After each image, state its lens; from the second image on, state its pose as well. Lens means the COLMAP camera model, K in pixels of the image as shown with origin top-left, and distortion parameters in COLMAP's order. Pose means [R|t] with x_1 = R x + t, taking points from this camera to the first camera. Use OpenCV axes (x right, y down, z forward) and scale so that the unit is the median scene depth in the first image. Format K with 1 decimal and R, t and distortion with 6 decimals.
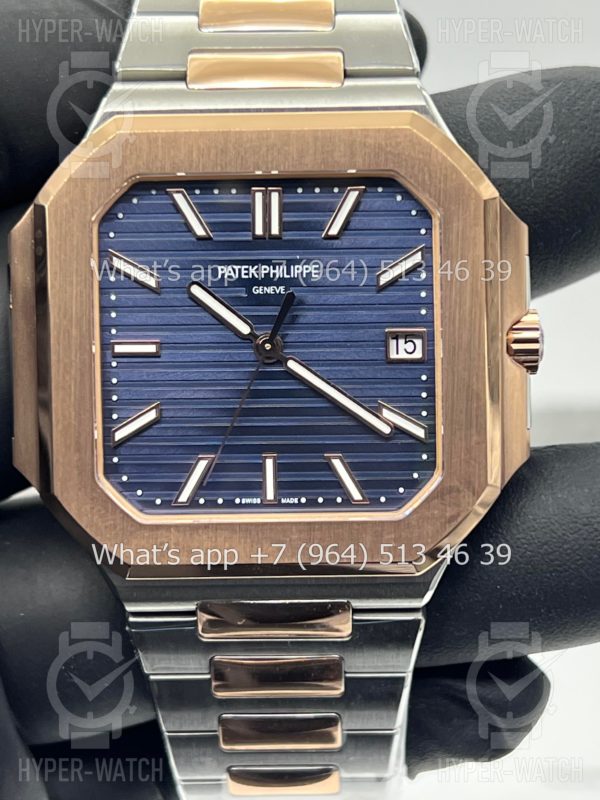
lens RADIAL K [[1843.1, 0, 302.0], [0, 1843.1, 395.8], [0, 0, 1]] dist [0.295080, 0.000000]
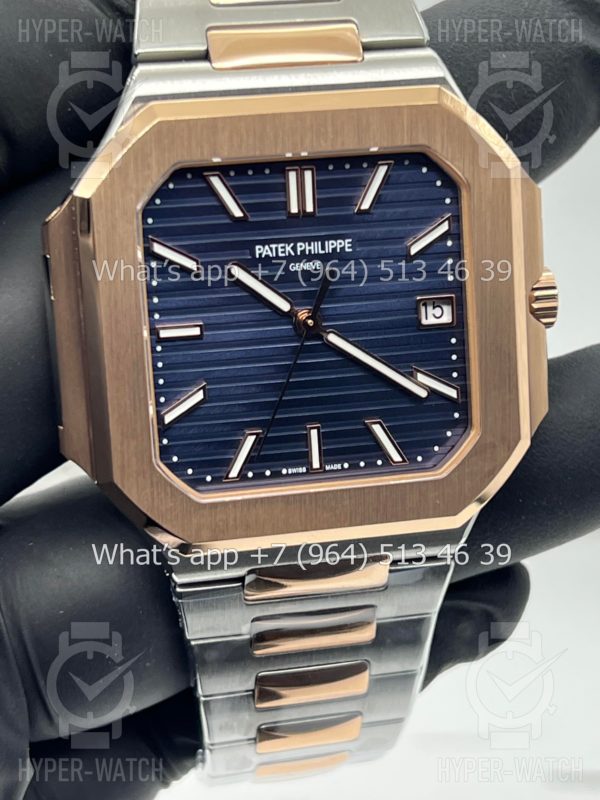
lens RADIAL K [[1843.1, 0, 291.9], [0, 1843.1, 402.4], [0, 0, 1]] dist [0.295080, 0.000000]
pose [[0.973212, -0.077379, 0.216498, -0.252896], [0.055191, 0.992756, 0.106726, -0.092078], [-0.223188, -0.091918, 0.970432, -0.000740]]
